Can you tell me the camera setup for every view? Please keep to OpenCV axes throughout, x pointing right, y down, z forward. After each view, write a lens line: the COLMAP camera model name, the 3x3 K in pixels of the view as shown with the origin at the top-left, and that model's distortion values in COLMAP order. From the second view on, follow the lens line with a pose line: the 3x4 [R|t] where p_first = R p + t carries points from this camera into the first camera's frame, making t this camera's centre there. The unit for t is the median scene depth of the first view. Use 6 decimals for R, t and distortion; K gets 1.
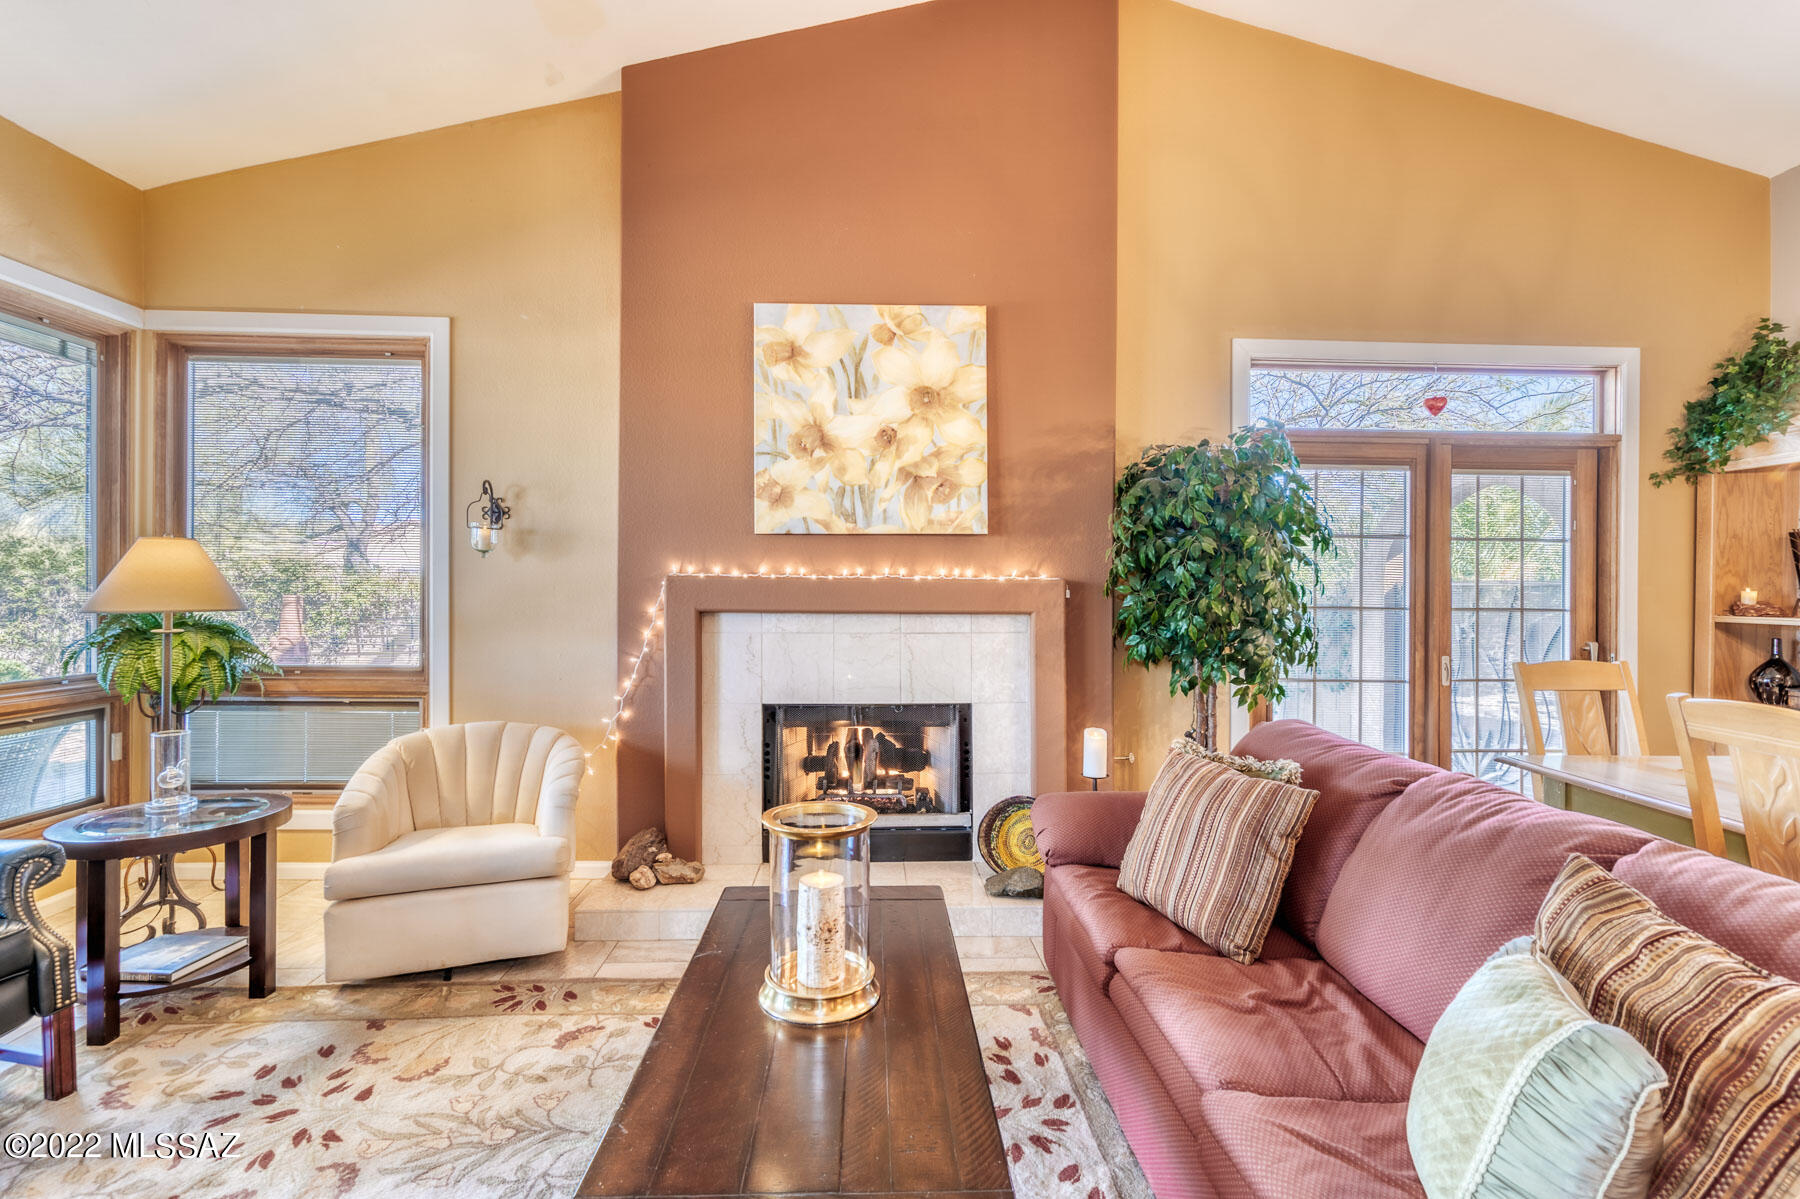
lens RADIAL K [[813.1, 0, 905.1], [0, 813.1, 595.2], [0, 0, 1]] dist [-0.001930, 0.000225]
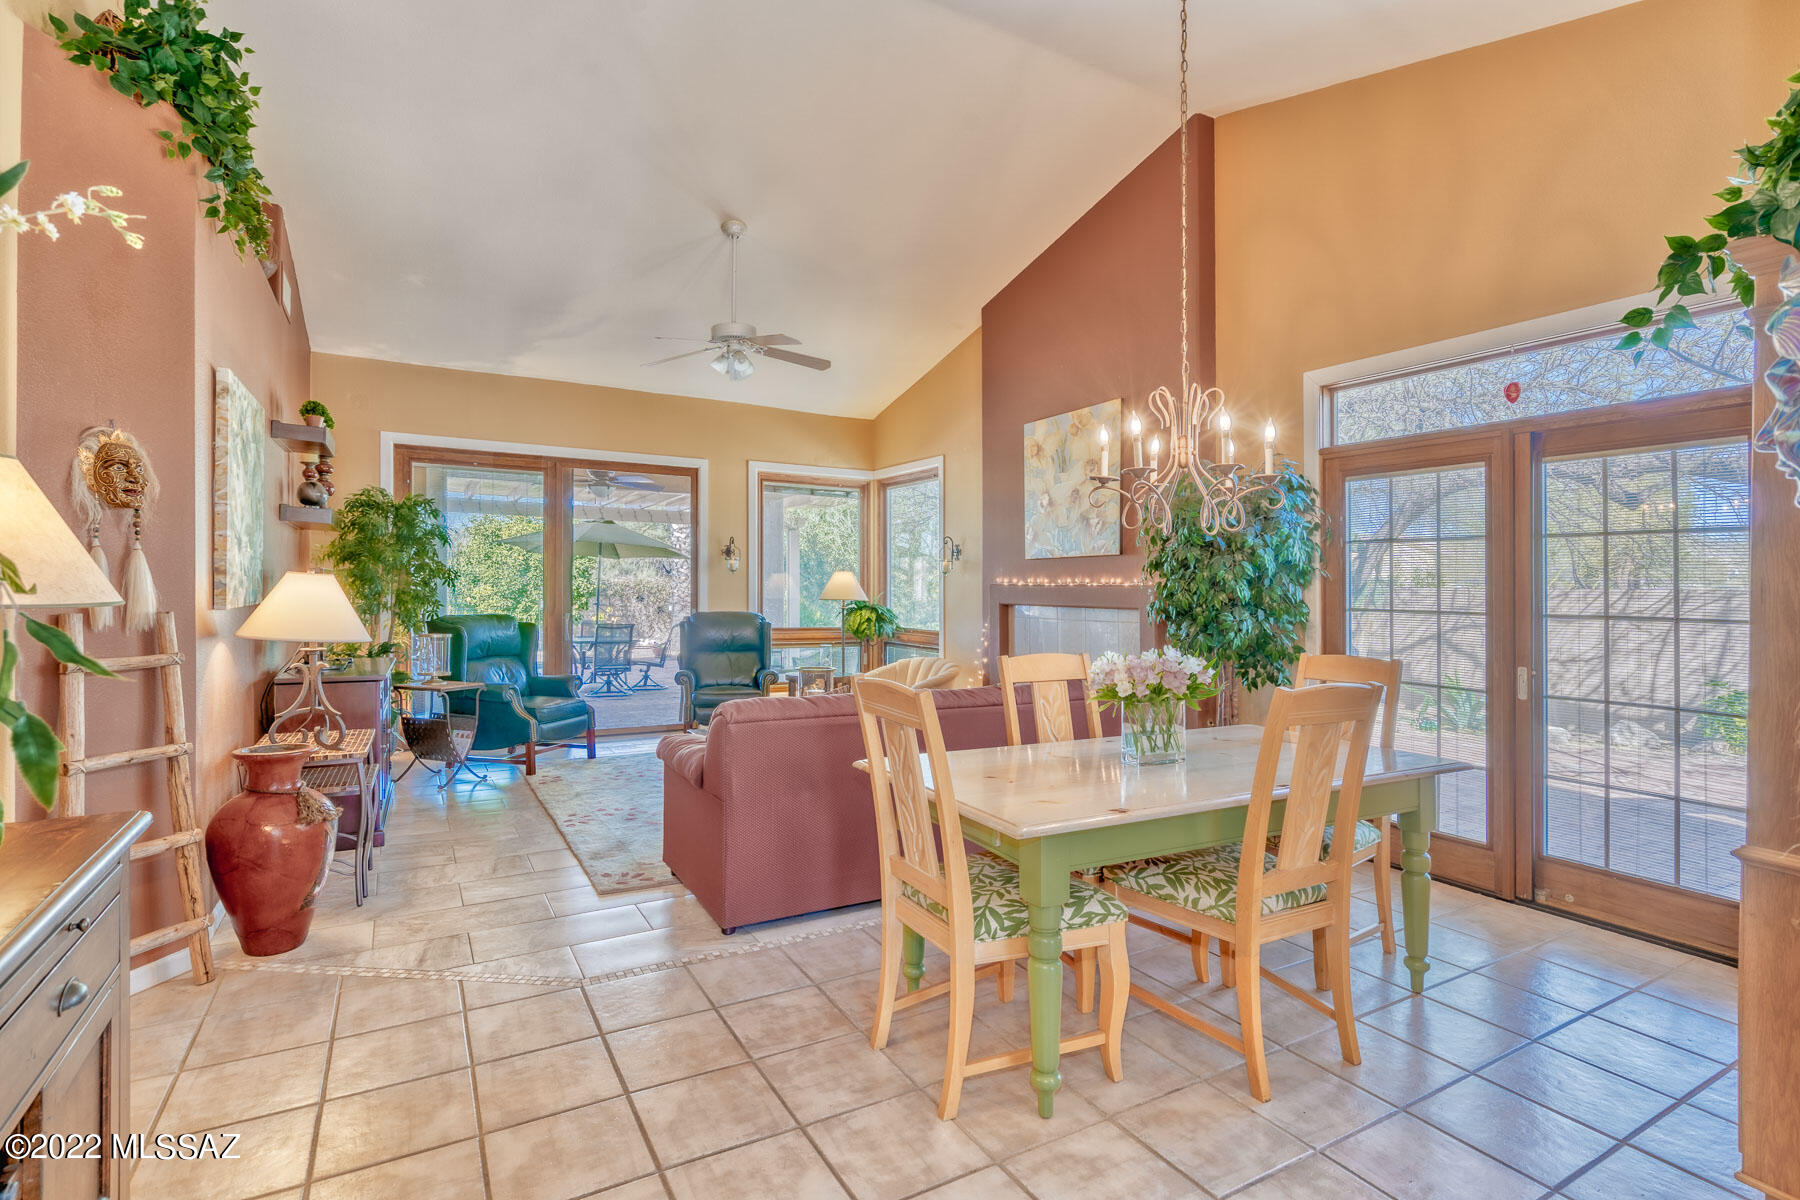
lens RADIAL K [[863.6, 0, 906.6], [0, 863.6, 614.3], [0, 0, 1]] dist [0.002210, -0.000047]
pose [[0.461875, 0.023193, -0.886642, 1.306696], [-0.010223, 0.999731, 0.020826, 0.003928], [0.886886, -0.000555, 0.461987, -0.056578]]
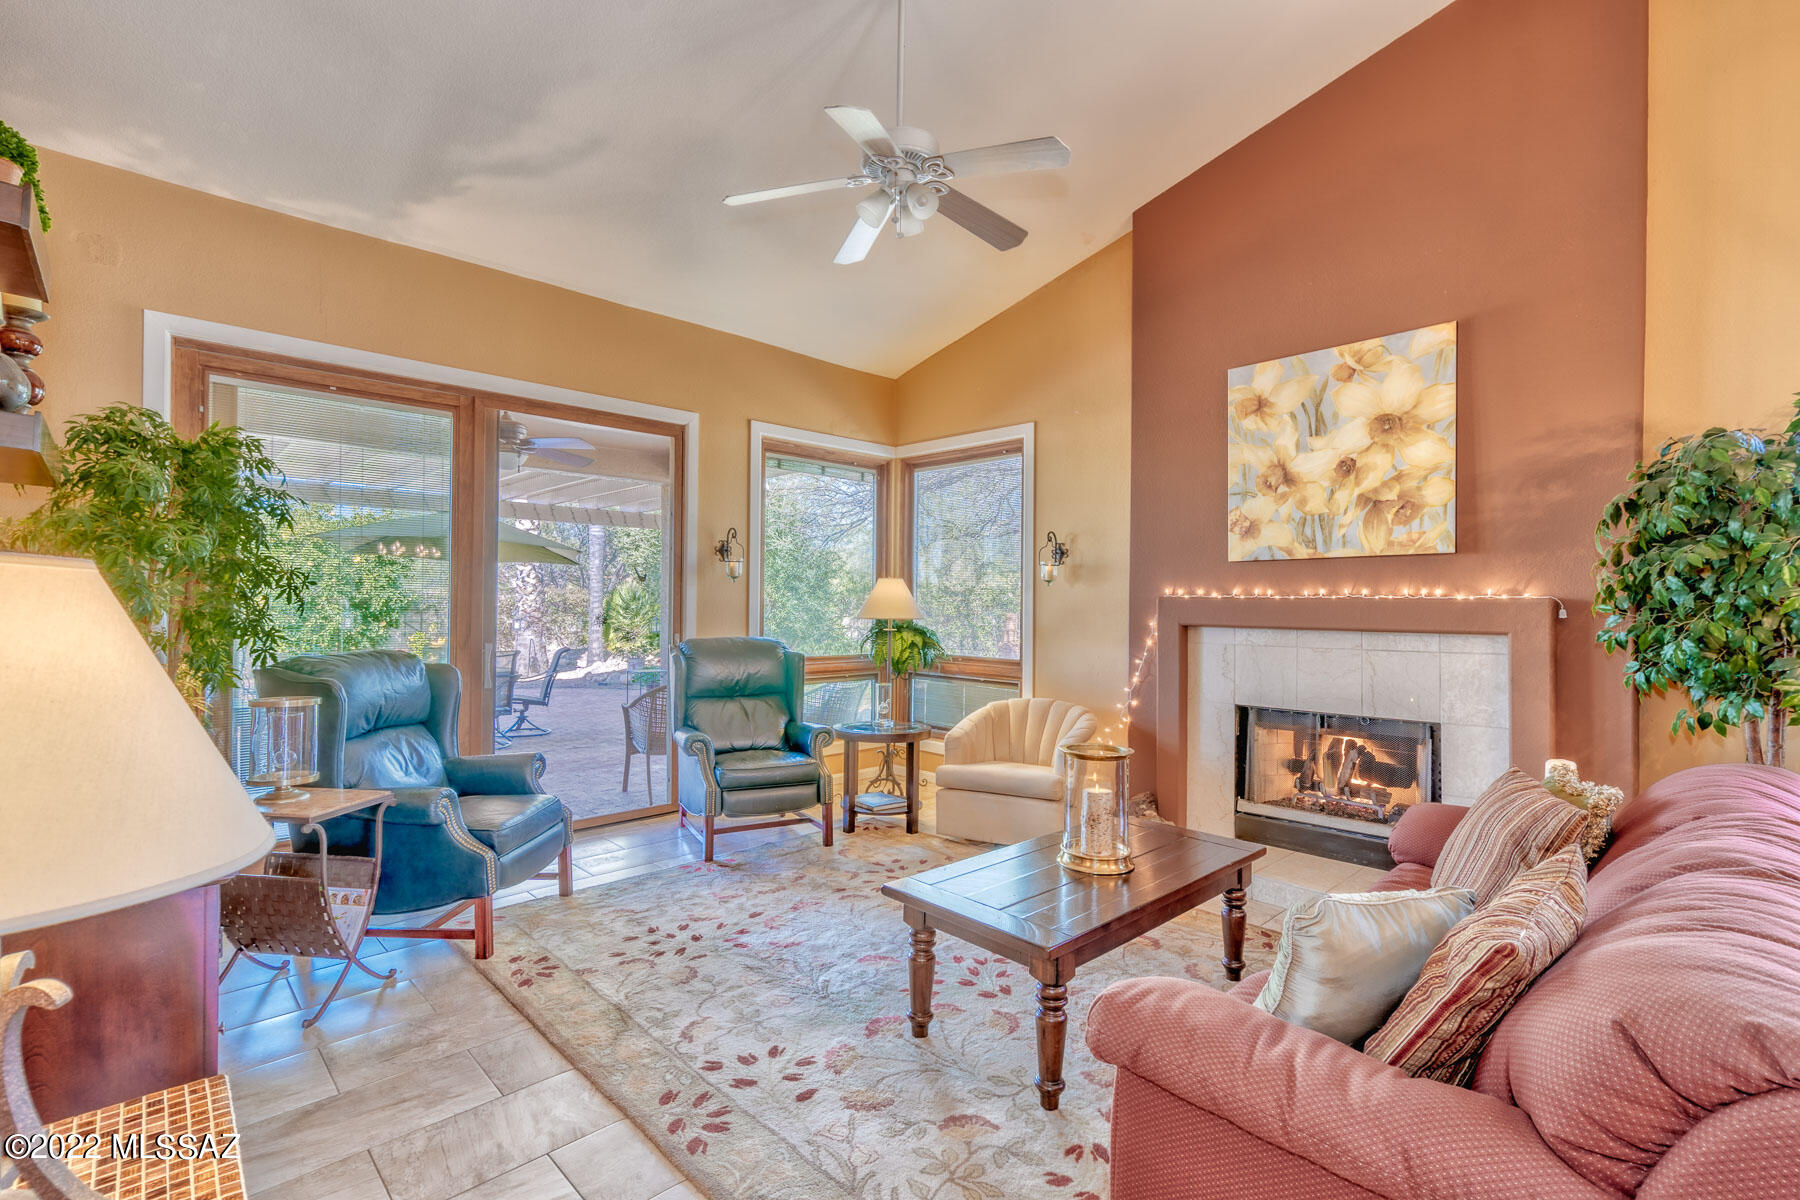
lens RADIAL K [[825.8, 0, 896.9], [0, 825.8, 610.3], [0, 0, 1]] dist [-0.002305, 0.000295]
pose [[0.656550, 0.004936, -0.754267, 0.412173], [-0.005525, 0.999983, 0.001734, -0.003365], [0.754263, 0.003029, 0.656566, -0.167707]]
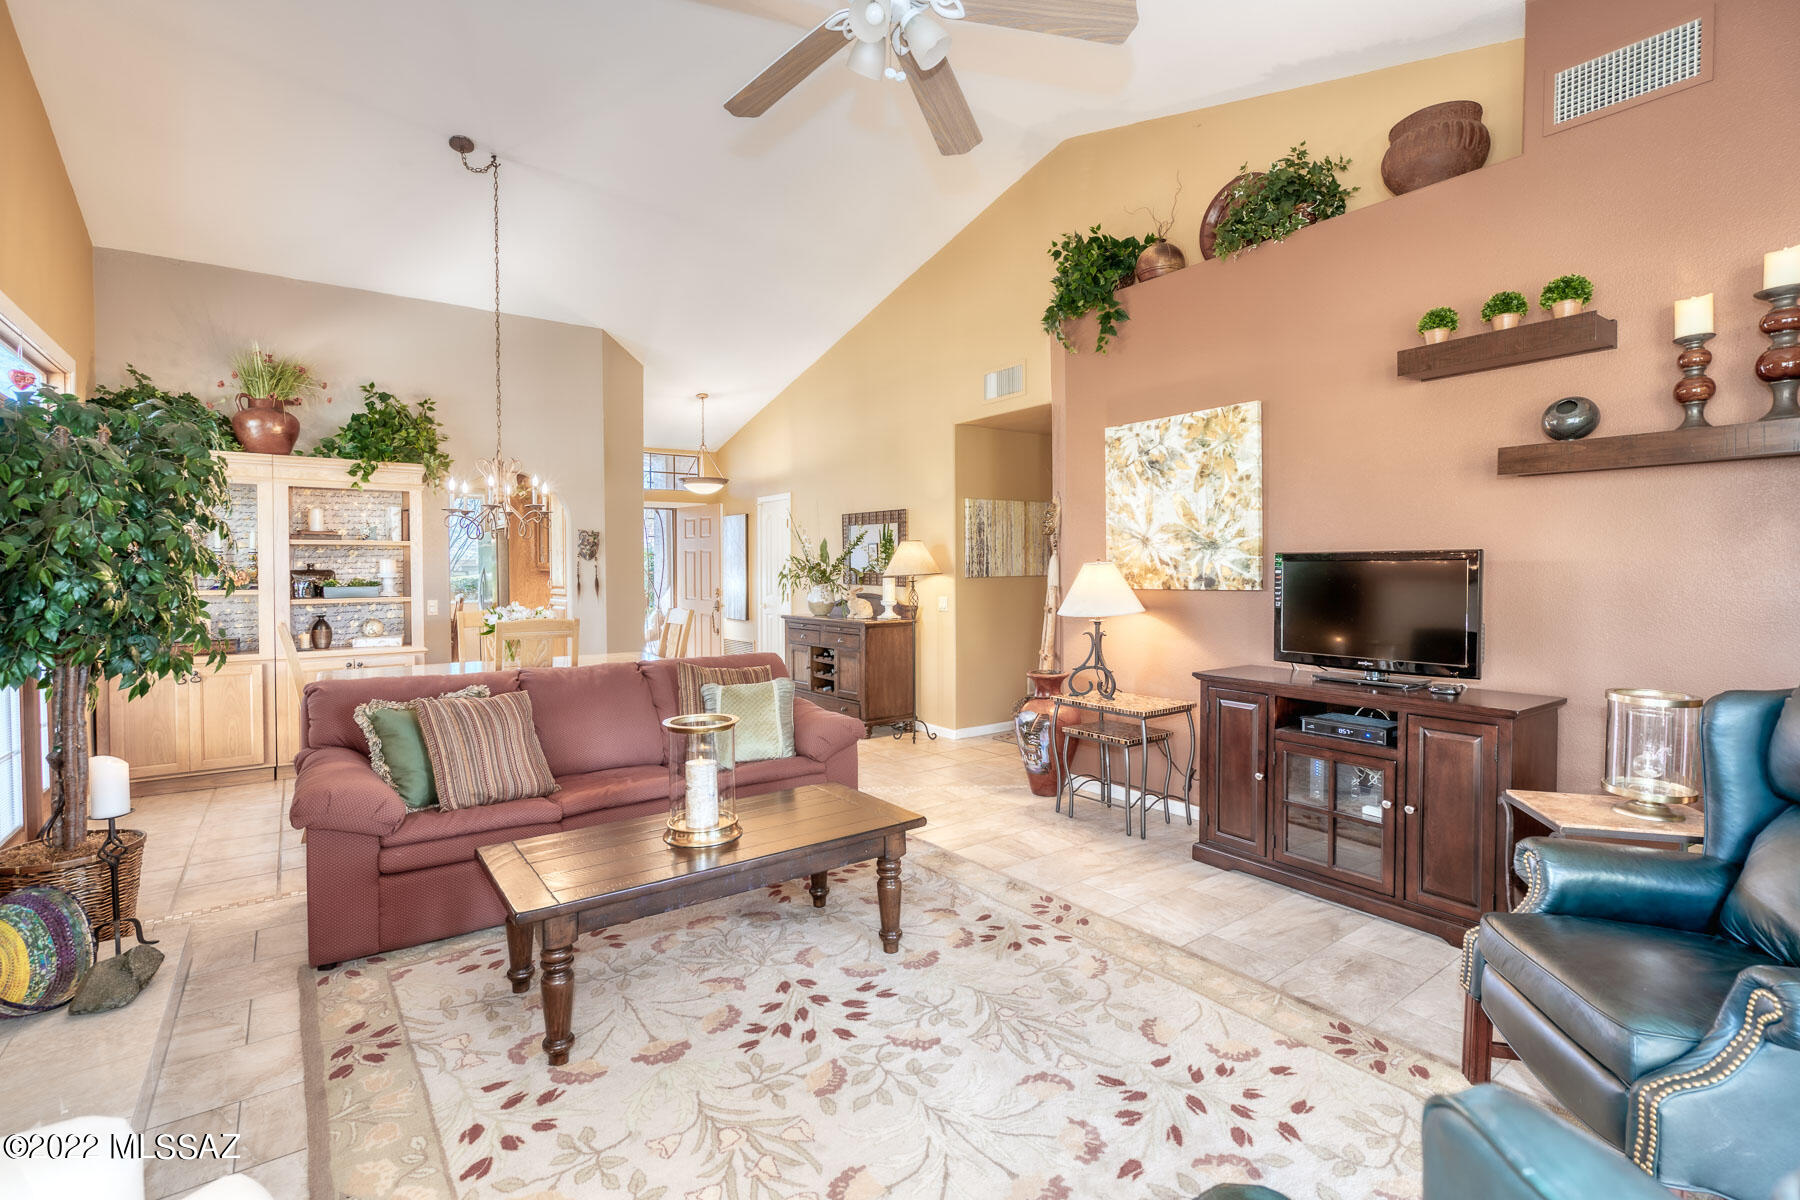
lens RADIAL K [[819.2, 0, 893.8], [0, 819.2, 582.4], [0, 0, 1]] dist [-0.002871, 0.000954]
pose [[-0.547297, -0.020980, 0.836676, -0.769385], [0.010101, 0.999447, 0.031669, -0.018234], [-0.836878, 0.025784, -0.546782, 0.737743]]
